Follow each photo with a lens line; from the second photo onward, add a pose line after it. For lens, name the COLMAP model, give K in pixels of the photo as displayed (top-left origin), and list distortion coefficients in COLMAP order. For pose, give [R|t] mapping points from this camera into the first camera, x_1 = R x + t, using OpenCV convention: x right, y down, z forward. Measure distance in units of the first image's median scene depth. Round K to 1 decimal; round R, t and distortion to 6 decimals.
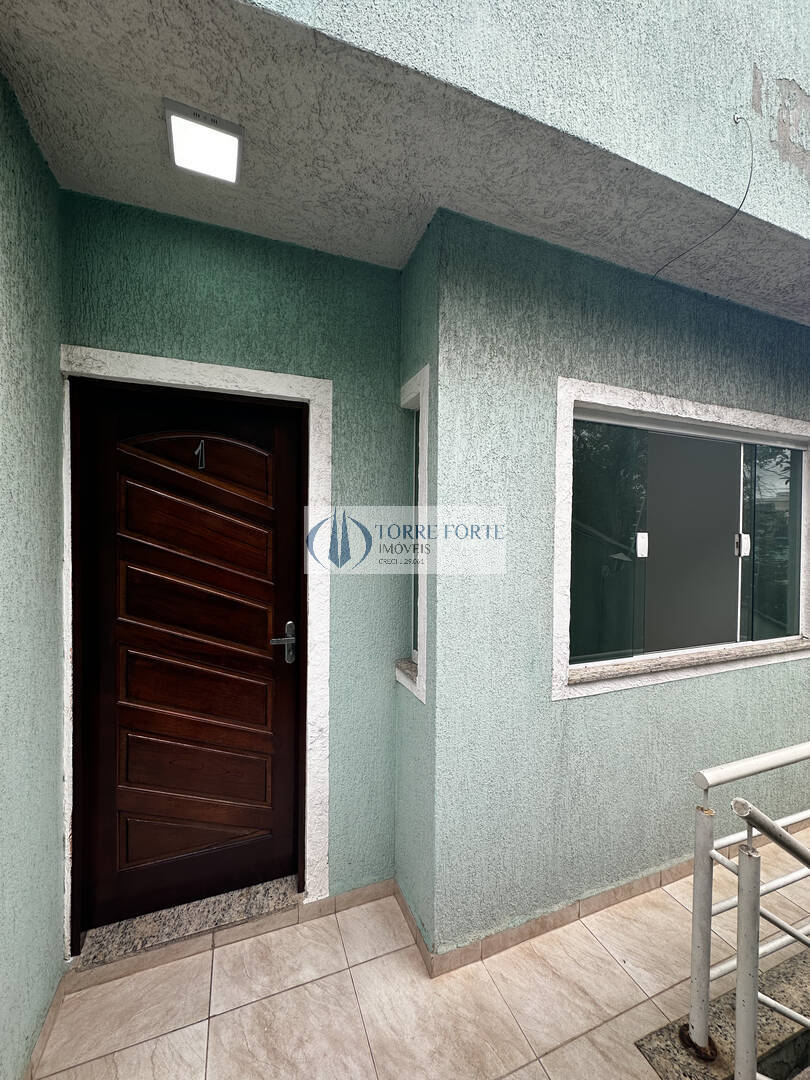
lens RADIAL K [[426.3, 0, 405.0], [0, 426.3, 540.0], [0, 0, 1]] dist [-0.002484, -0.000710]
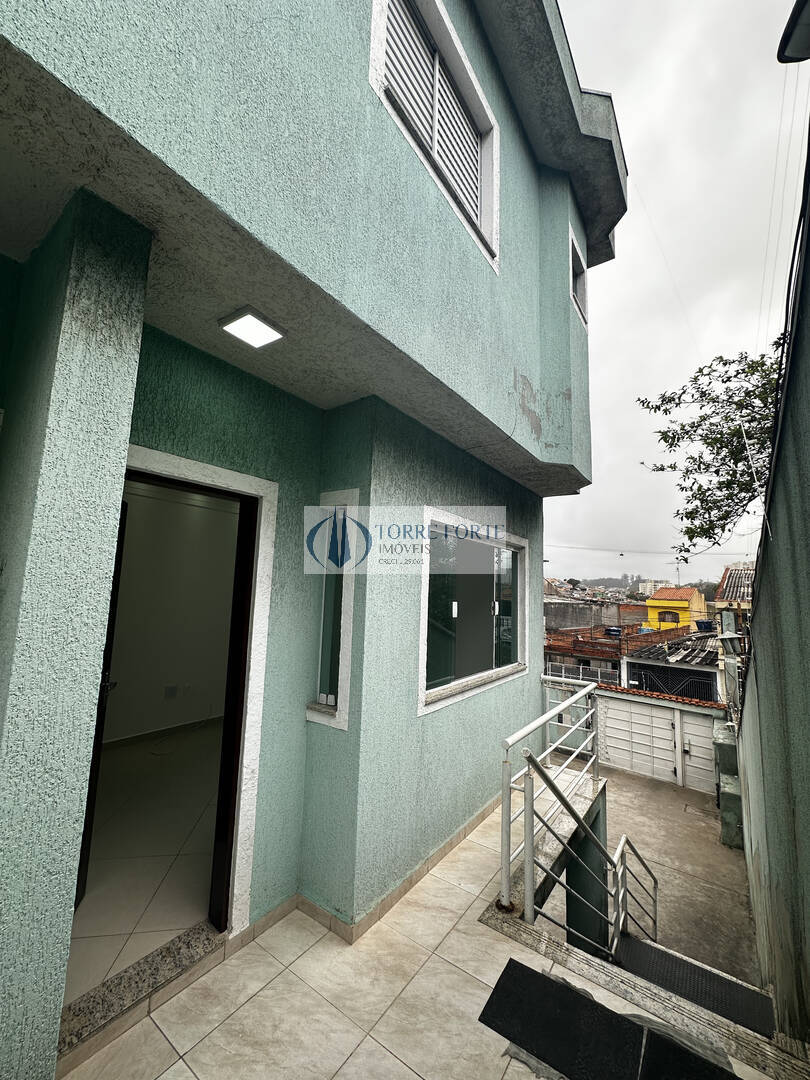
lens RADIAL K [[426.3, 0, 405.0], [0, 426.3, 540.0], [0, 0, 1]] dist [-0.002484, -0.000710]
pose [[0.836686, 0.083661, 0.541255, -0.552467], [-0.019822, 0.992242, -0.122729, -0.054487], [-0.547324, 0.091957, 0.831853, -0.275966]]
